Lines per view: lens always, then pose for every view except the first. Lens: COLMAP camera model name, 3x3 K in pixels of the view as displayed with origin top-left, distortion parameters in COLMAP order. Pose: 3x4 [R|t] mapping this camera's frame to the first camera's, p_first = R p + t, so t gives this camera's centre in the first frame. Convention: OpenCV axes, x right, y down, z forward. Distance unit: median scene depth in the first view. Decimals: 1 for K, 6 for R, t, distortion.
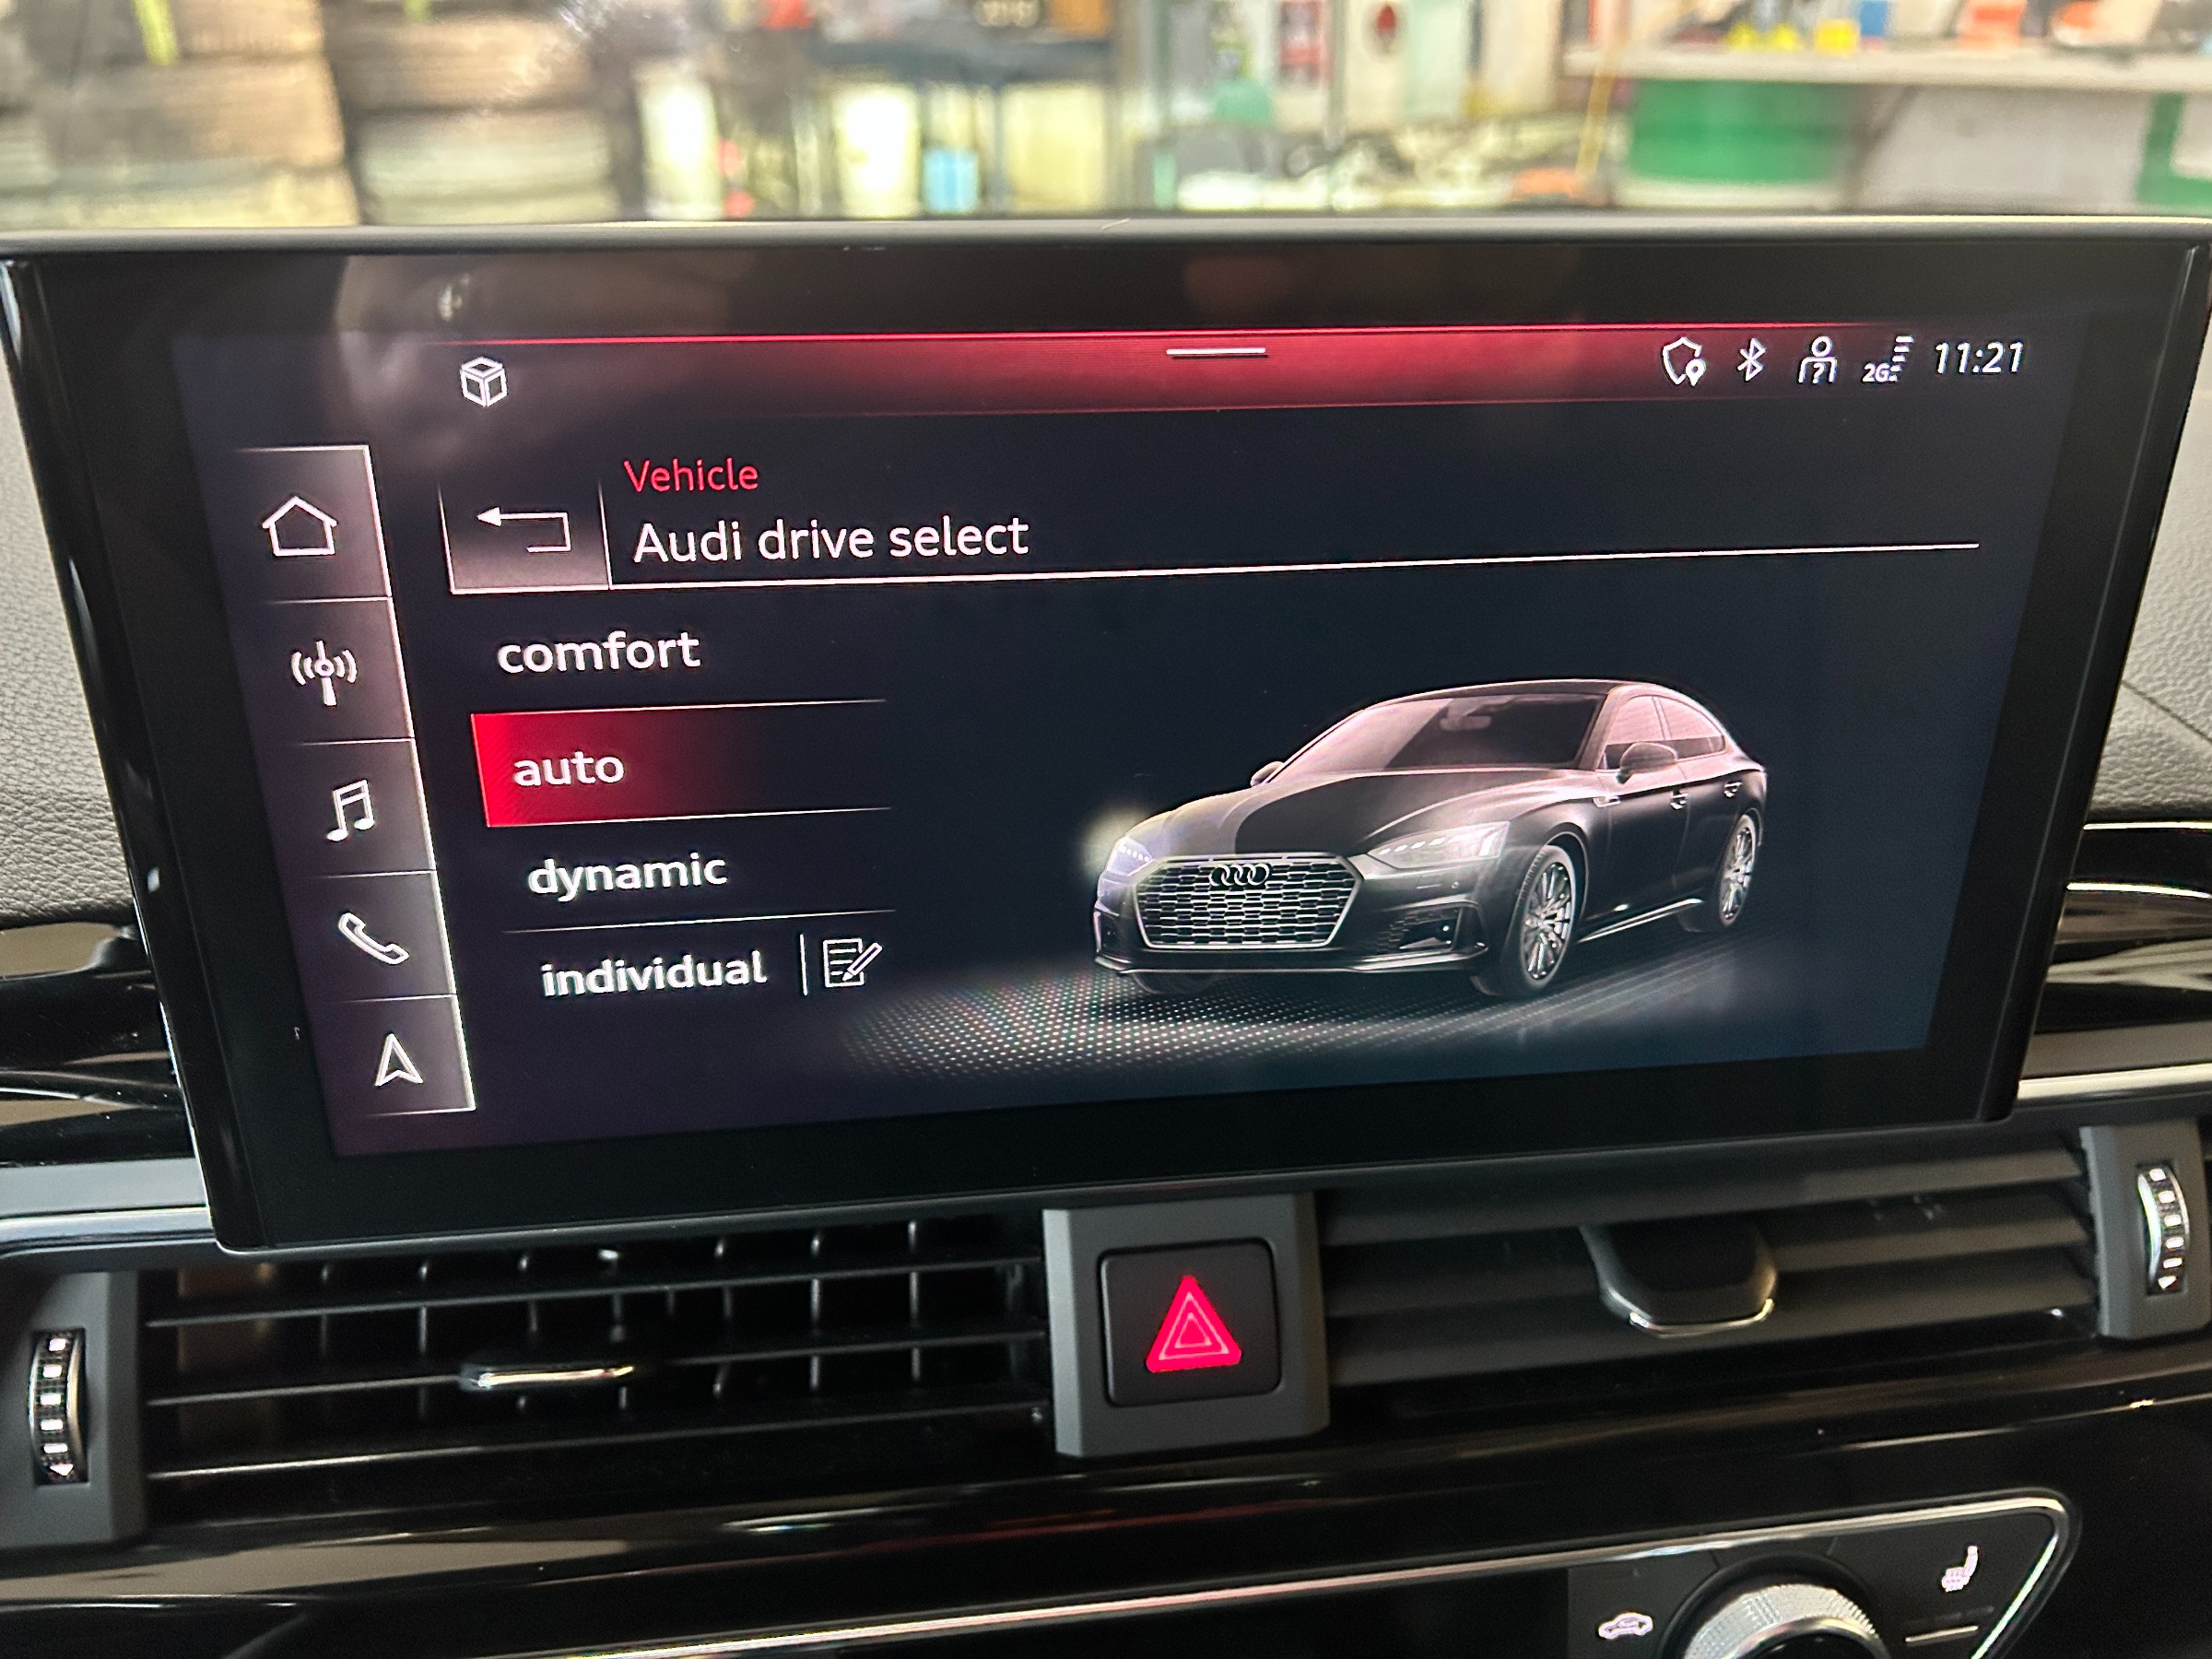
lens RADIAL K [[1737.5, 0, 1092.6], [0, 1737.5, 820.8], [0, 0, 1]] dist [0.004752, -0.031081]
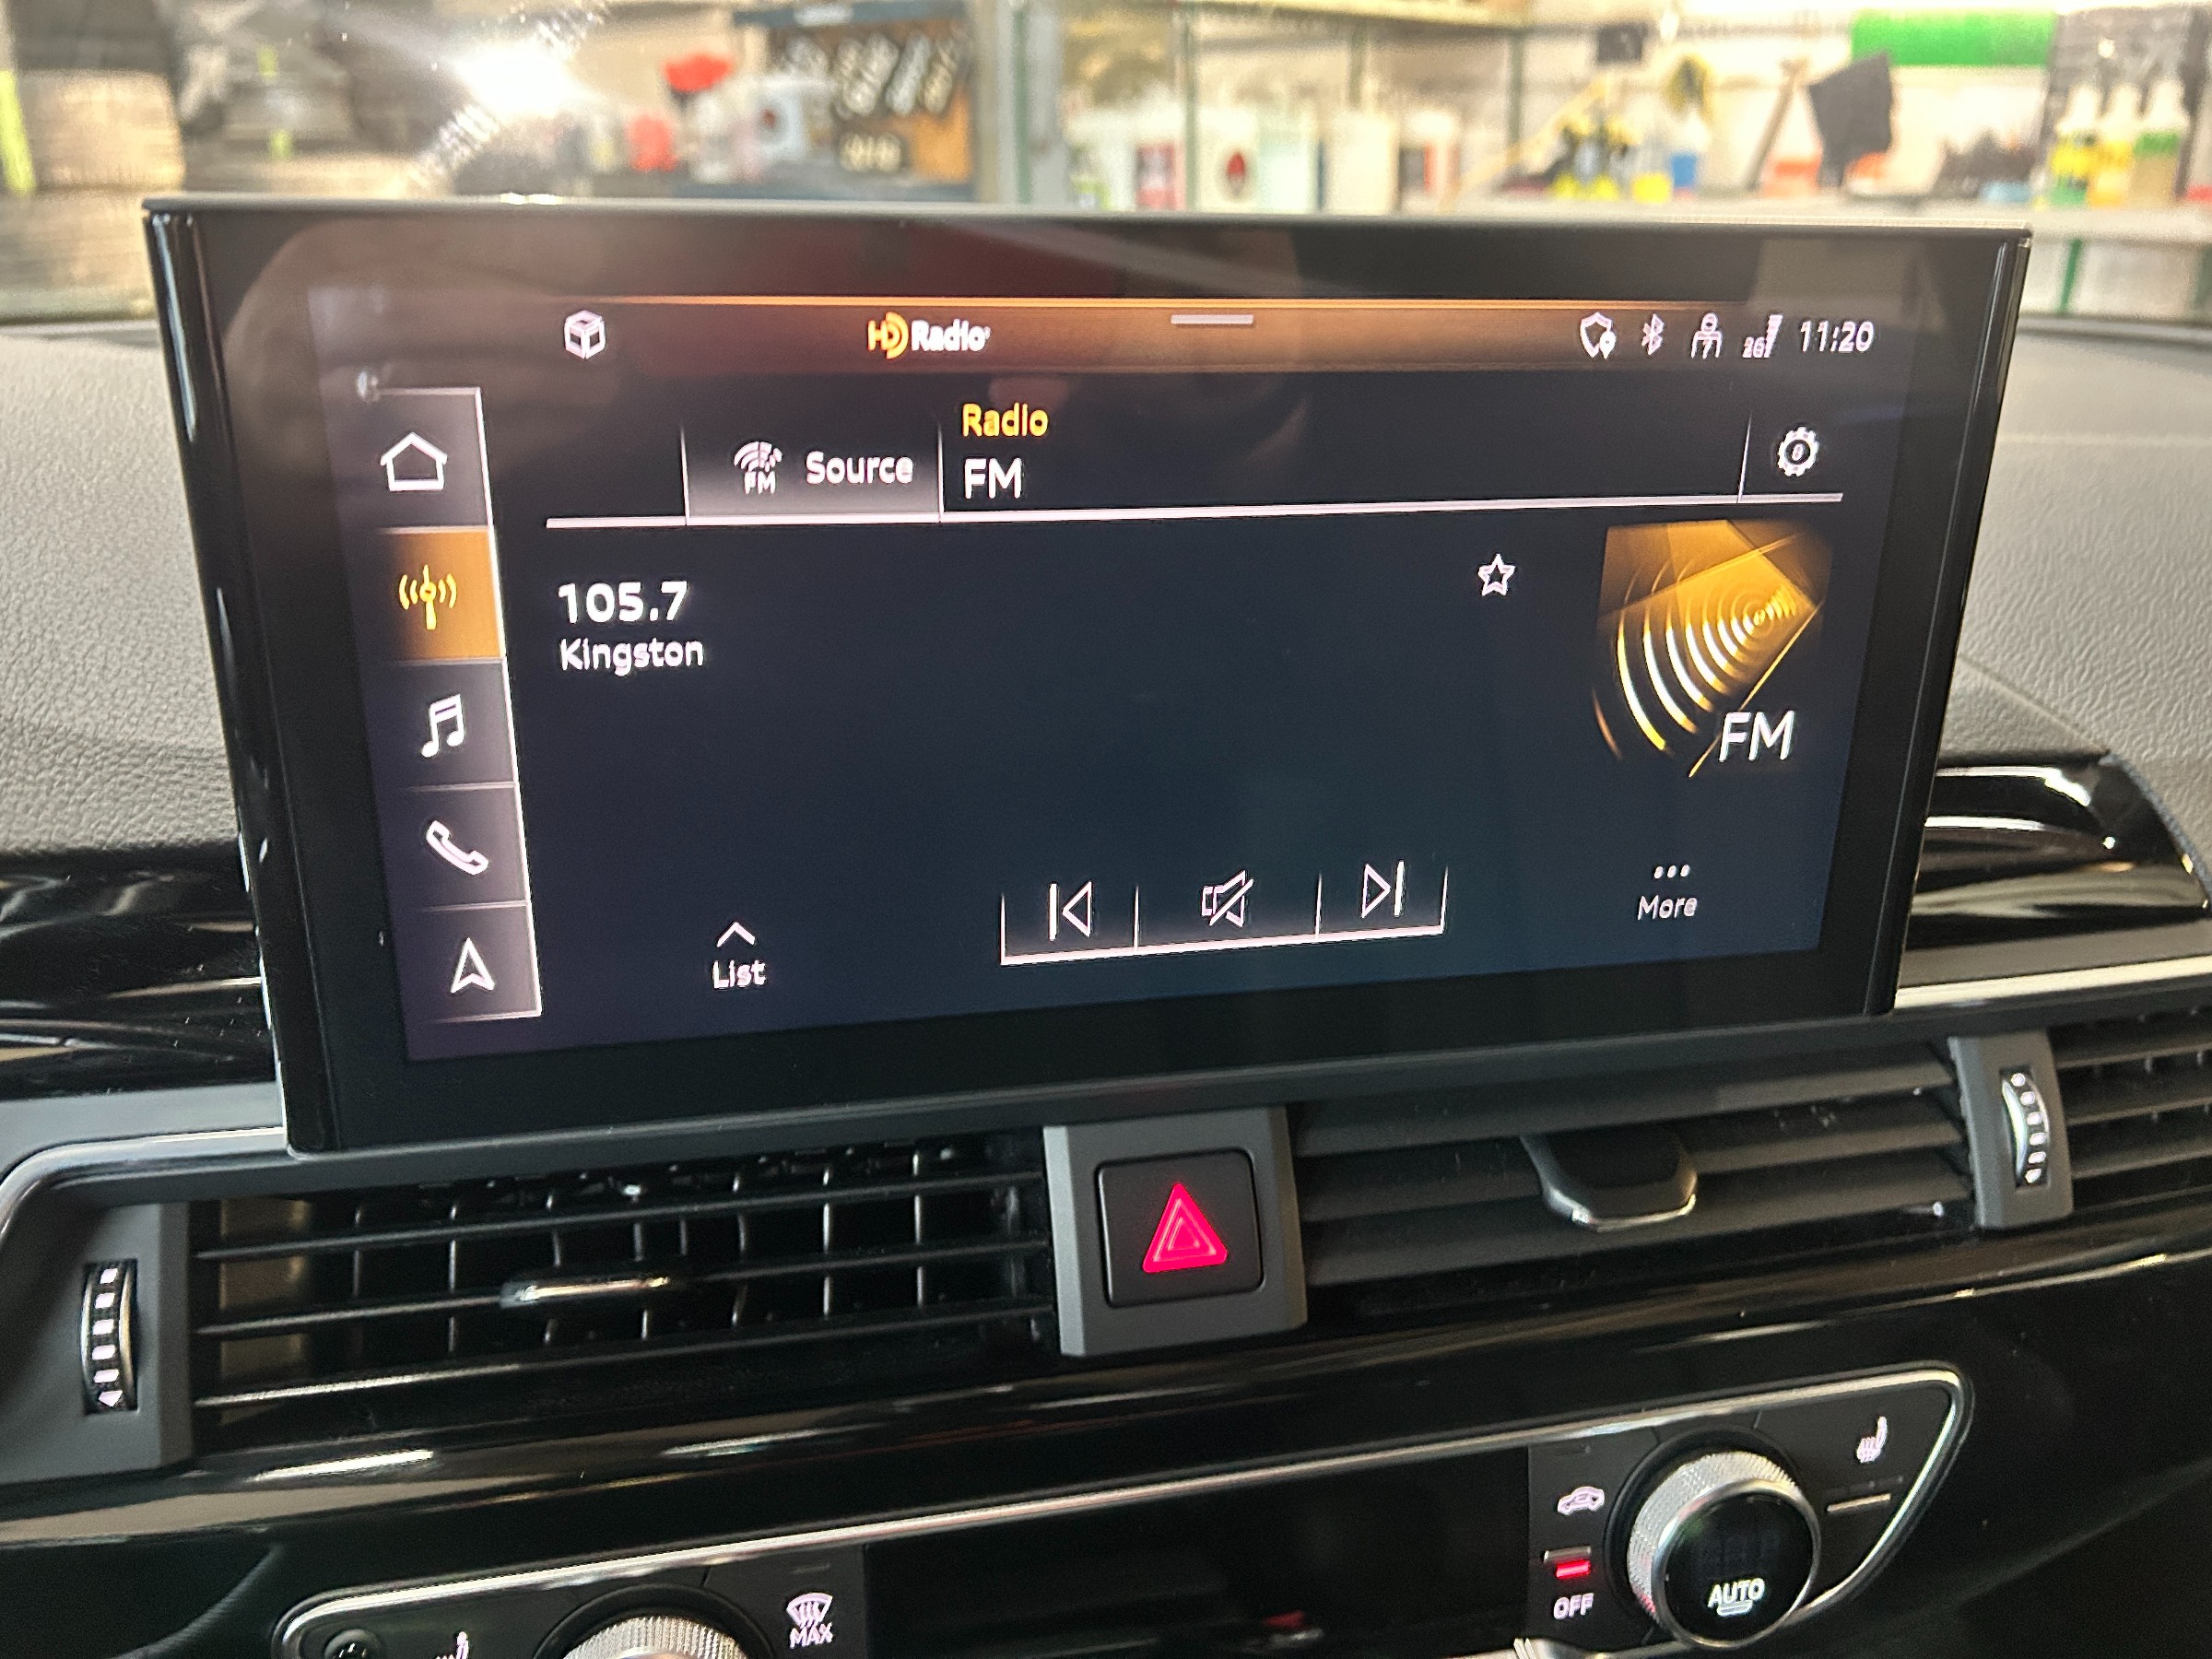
lens RADIAL K [[1729.2, 0, 1100.1], [0, 1729.2, 808.1], [0, 0, 1]] dist [-0.004017, -0.011186]
pose [[0.996530, -0.017161, 0.081444, -0.077787], [0.023563, 0.996650, -0.078317, 0.109742], [-0.079827, 0.079964, 0.993596, -0.094505]]
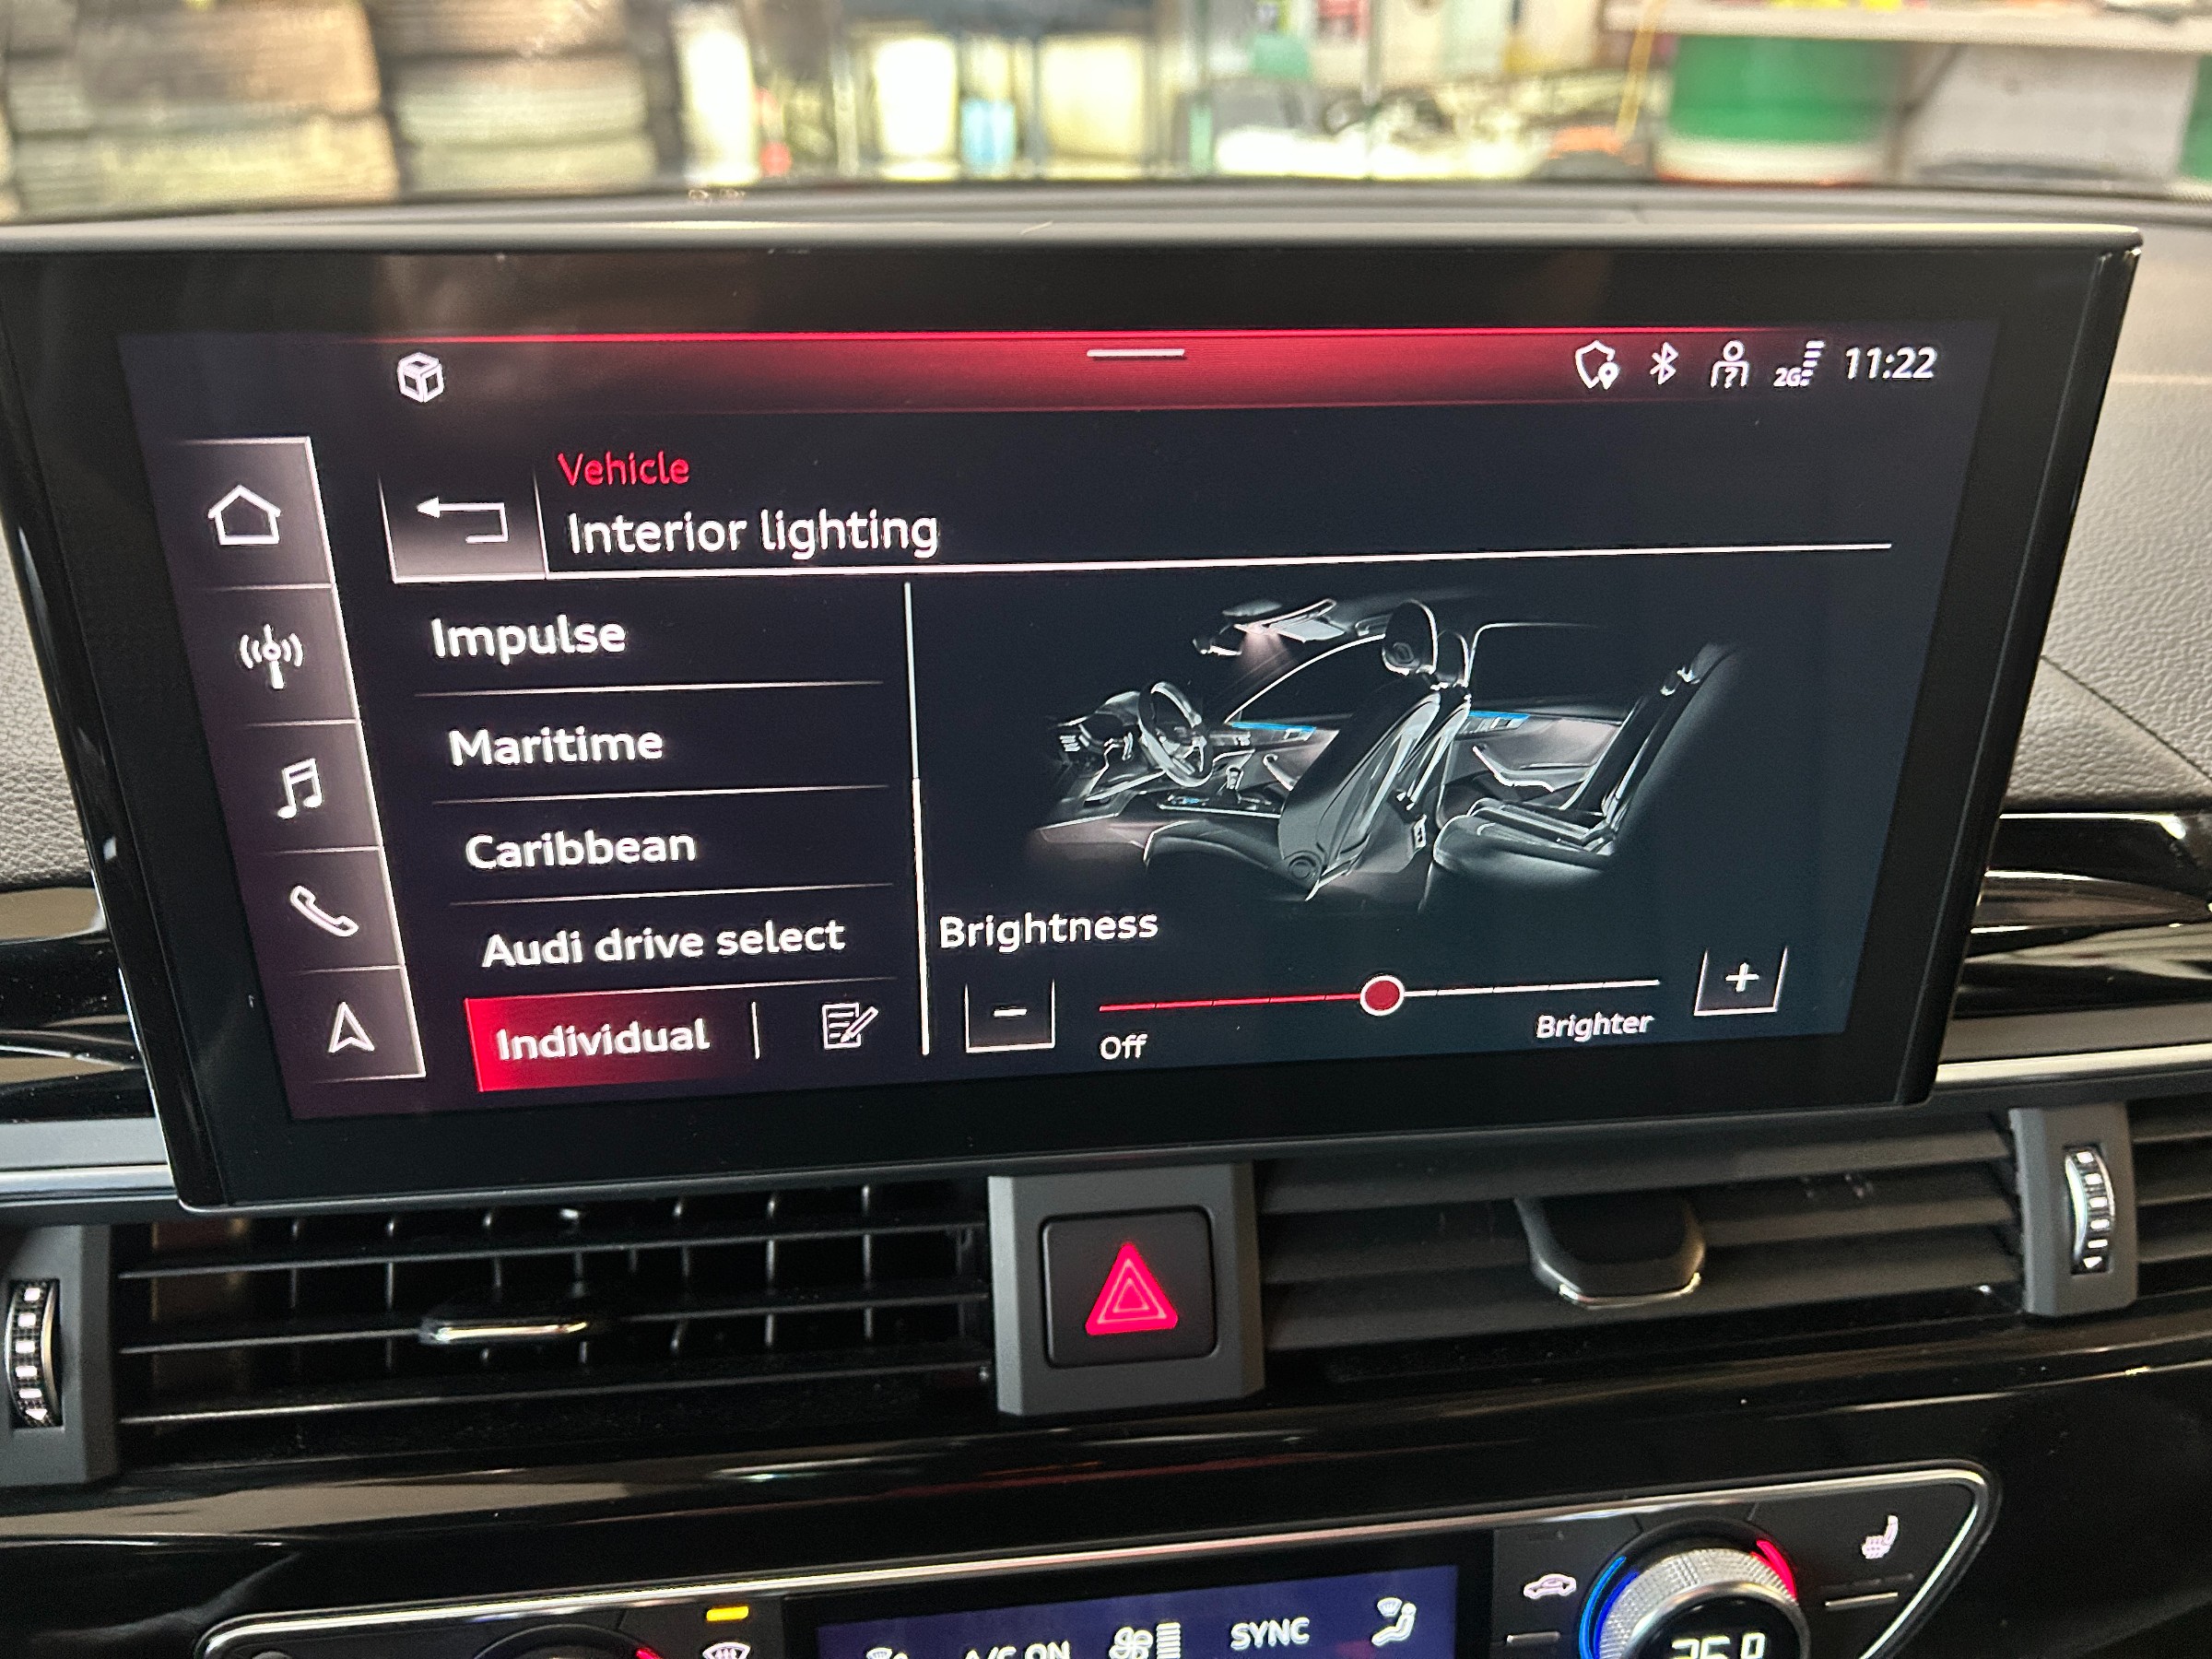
lens RADIAL K [[1734.0, 0, 1111.6], [0, 1734.0, 812.6], [0, 0, 1]] dist [0.002287, -0.023761]
pose [[0.999898, 0.011783, -0.008086, 0.050624], [-0.011609, 0.999708, 0.021170, -0.014707], [0.008333, -0.021074, 0.999743, -0.022634]]
